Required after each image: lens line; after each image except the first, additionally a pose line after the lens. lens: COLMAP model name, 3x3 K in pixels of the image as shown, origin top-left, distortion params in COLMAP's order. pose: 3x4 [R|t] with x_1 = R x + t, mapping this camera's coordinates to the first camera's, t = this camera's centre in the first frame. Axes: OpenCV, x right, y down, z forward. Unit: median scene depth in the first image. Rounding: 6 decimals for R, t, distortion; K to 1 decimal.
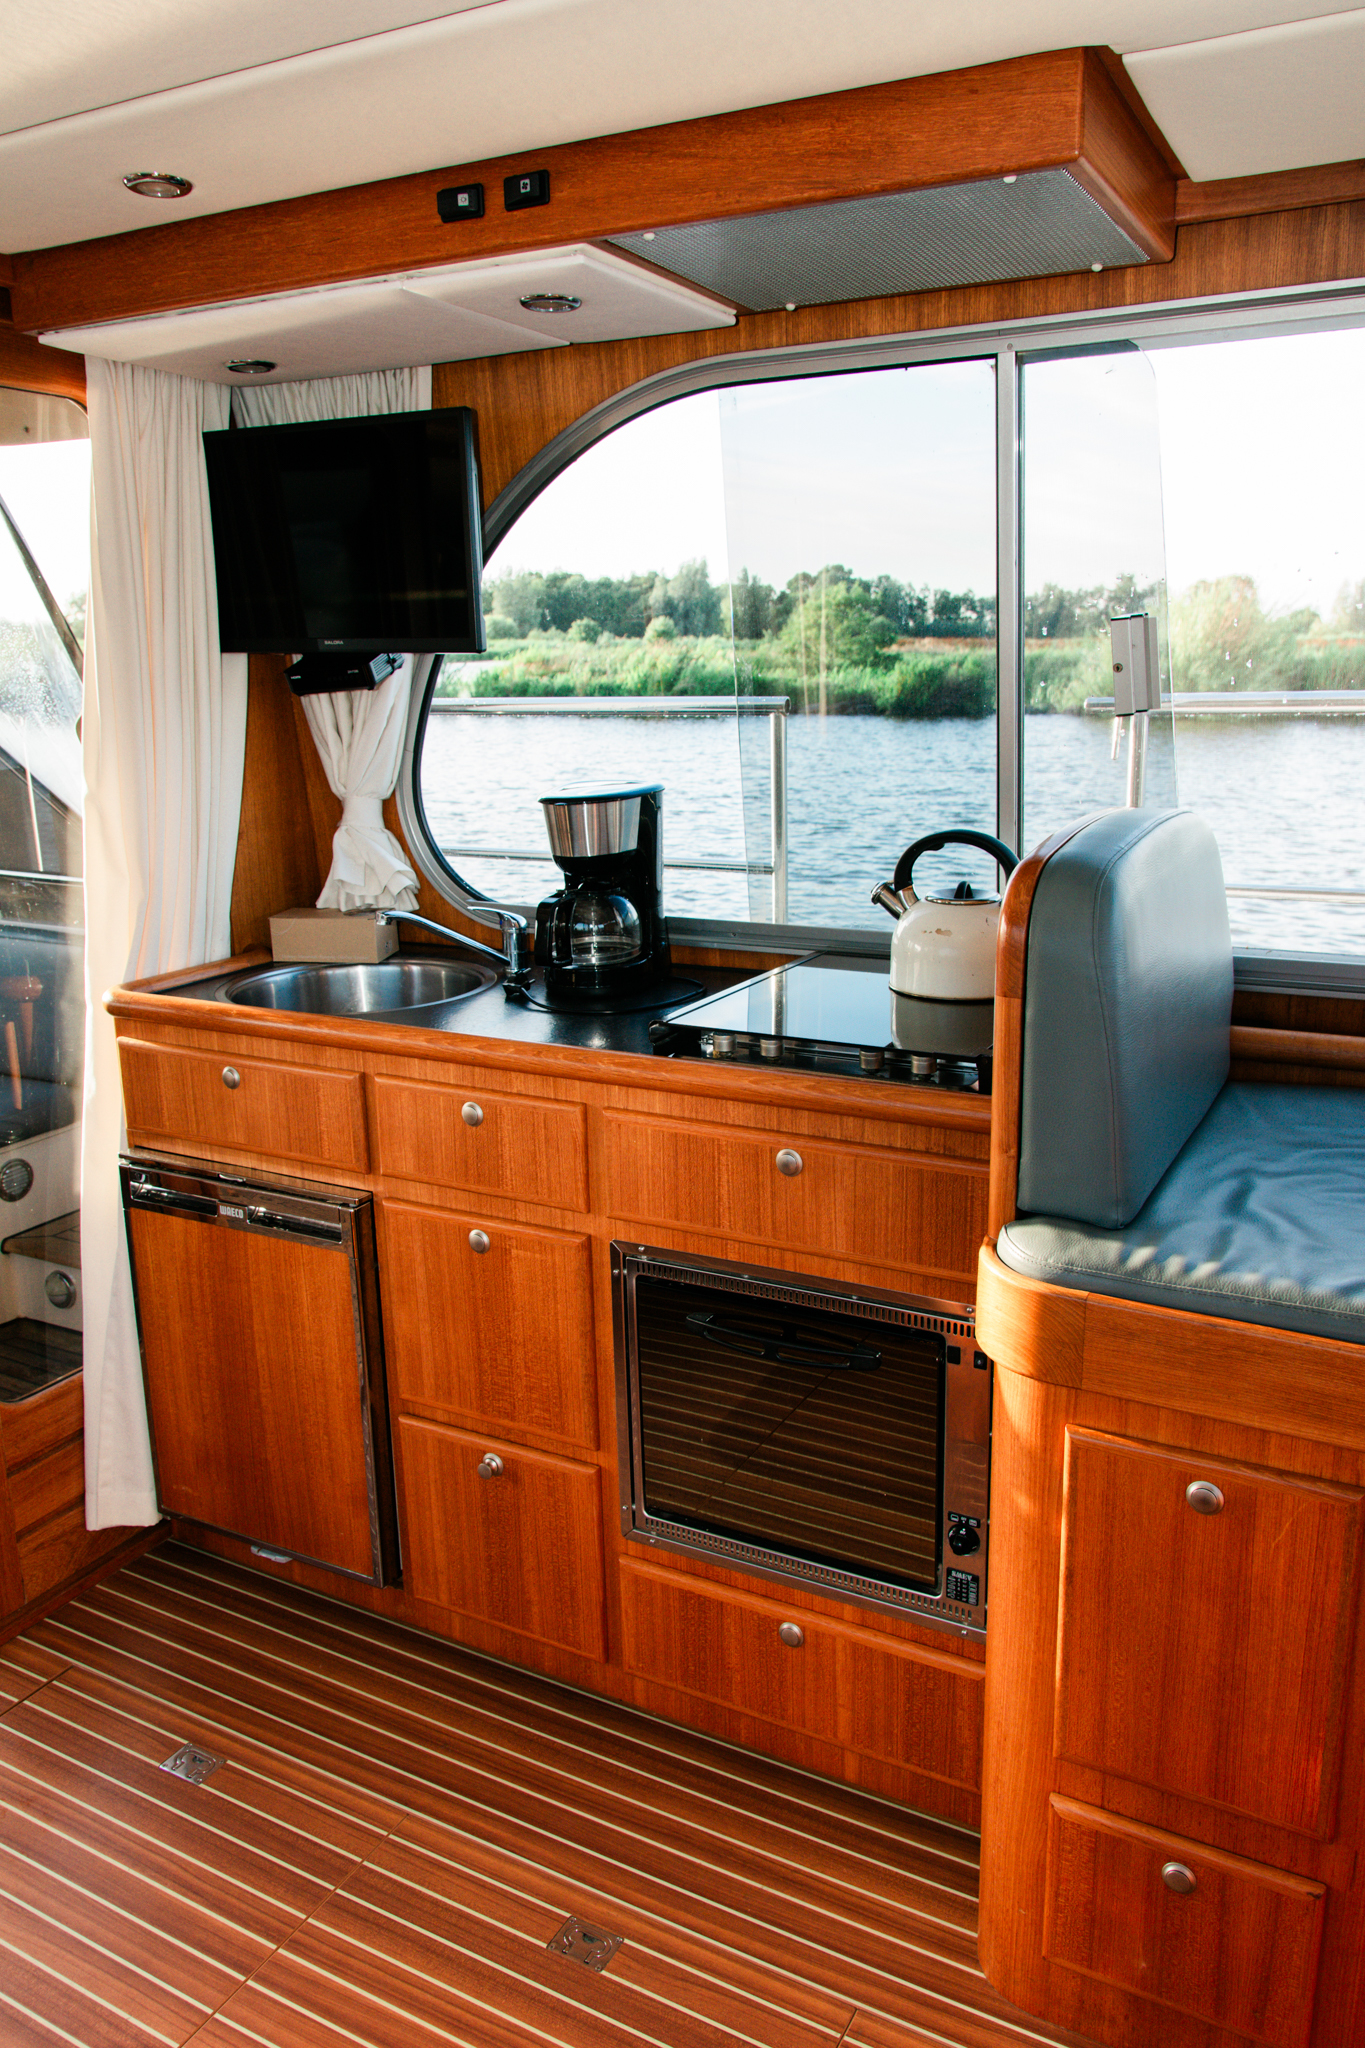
lens RADIAL K [[1519.0, 0, 682.5], [0, 1519.0, 1024.0], [0, 0, 1]] dist [0.005825, 0.003852]
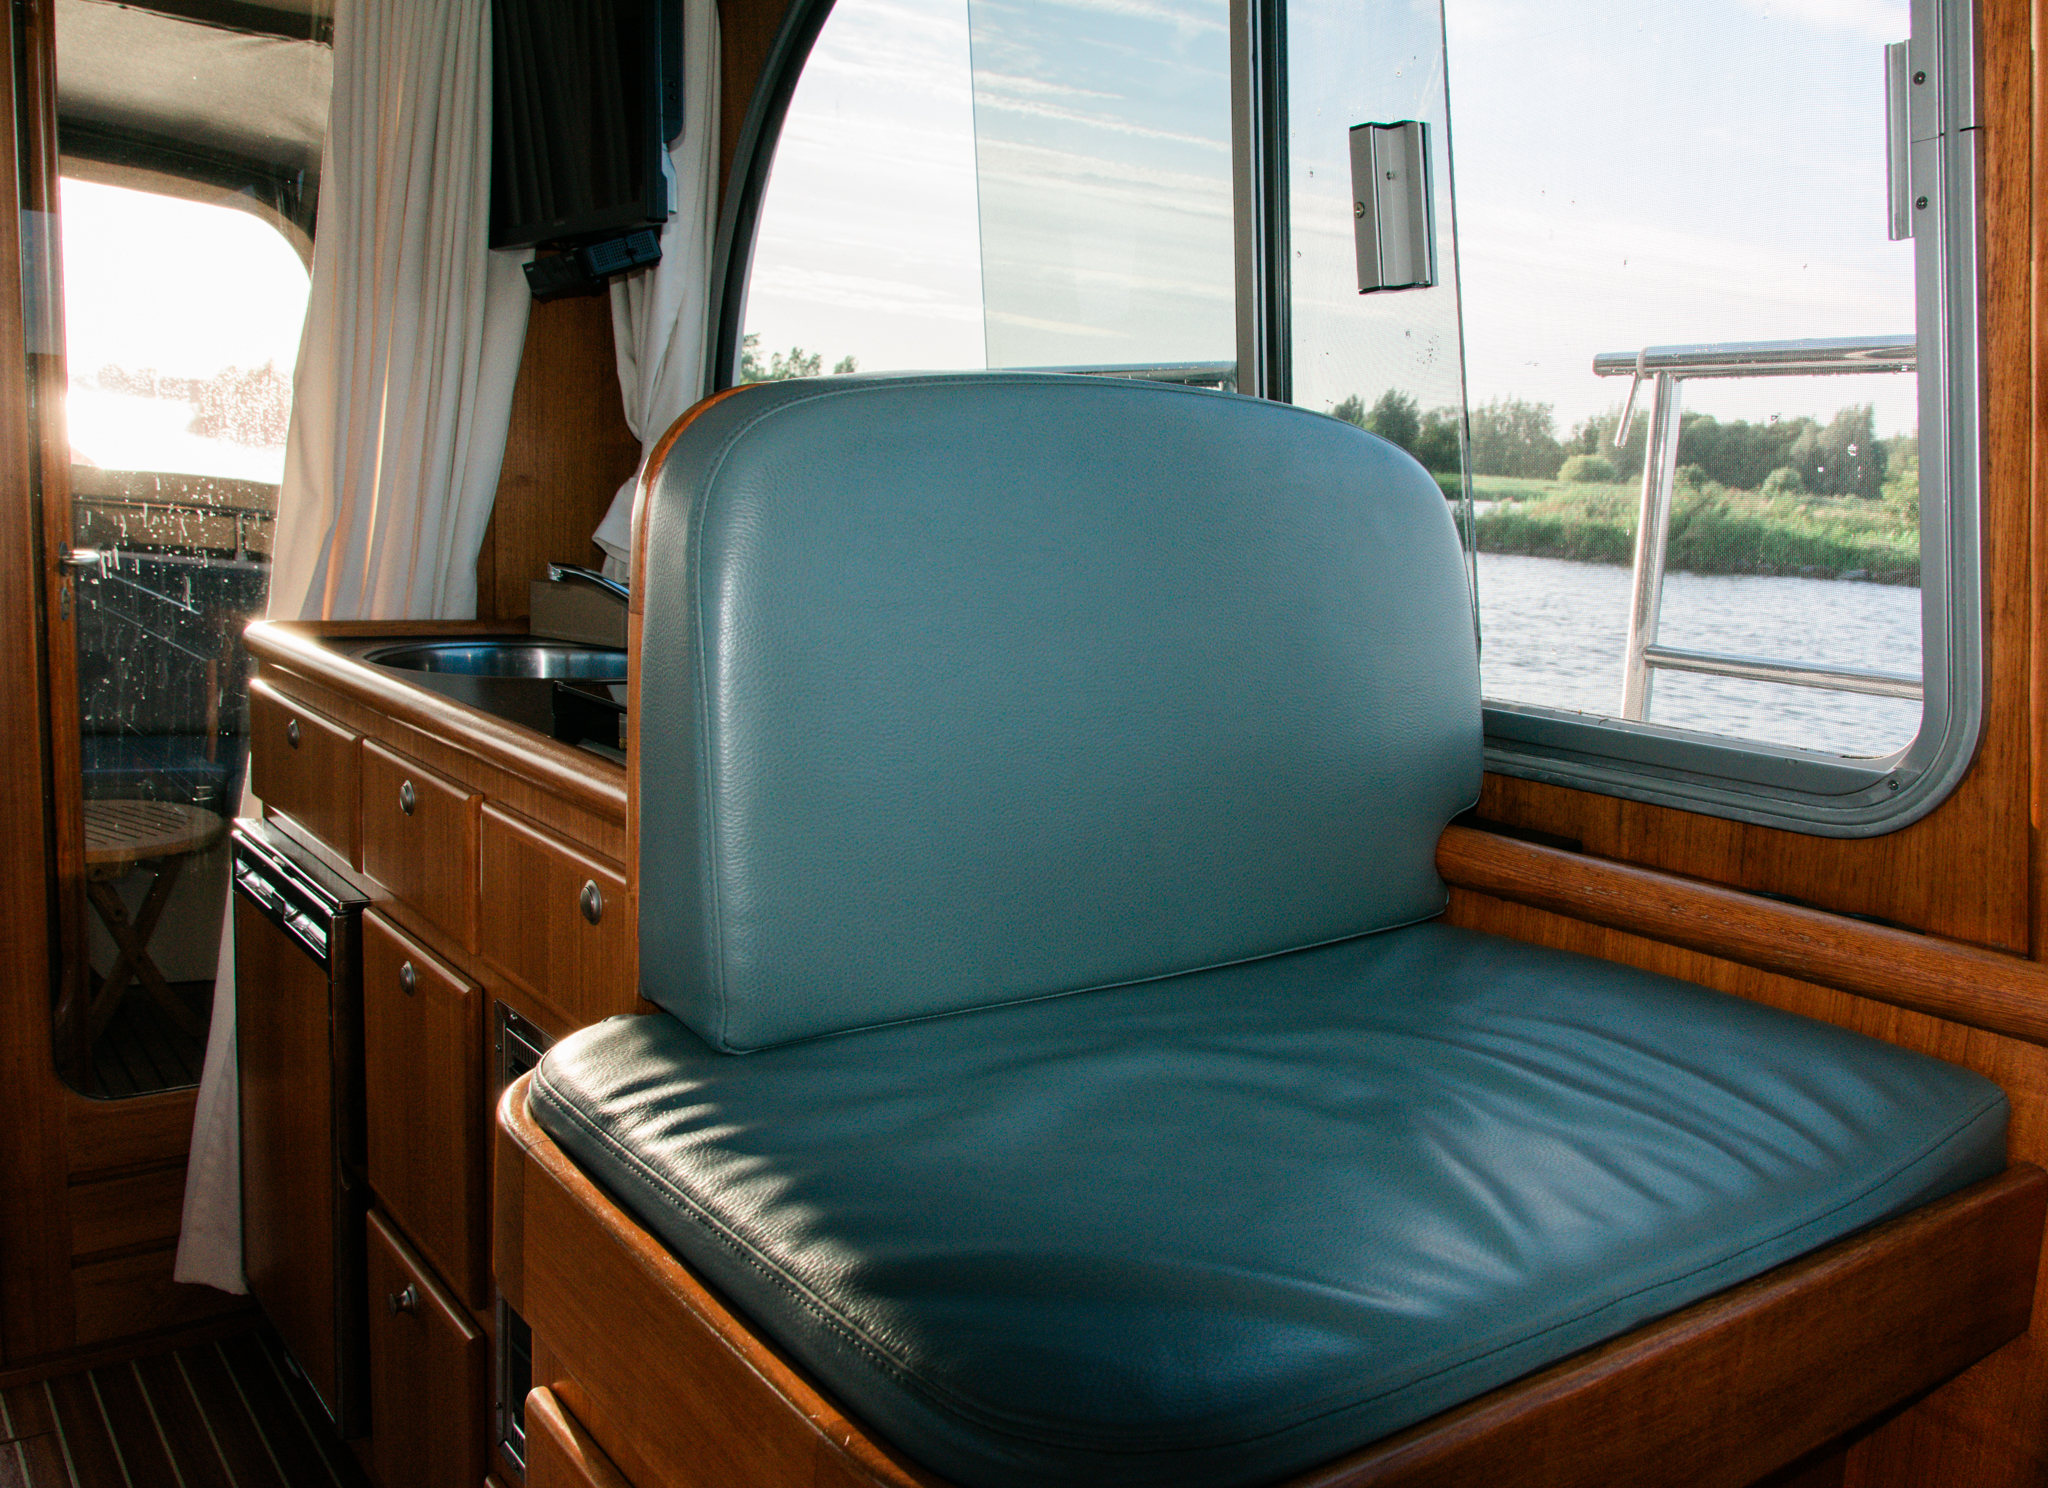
lens RADIAL K [[1727.5, 0, 1125.2], [0, 1727.5, 744.7], [0, 0, 1]] dist [-0.004694, -0.001370]
pose [[0.921405, 0.123329, -0.368516, 0.458431], [-0.157715, 0.985371, -0.064570, 0.031365], [0.355161, 0.117615, 0.927376, 0.334631]]
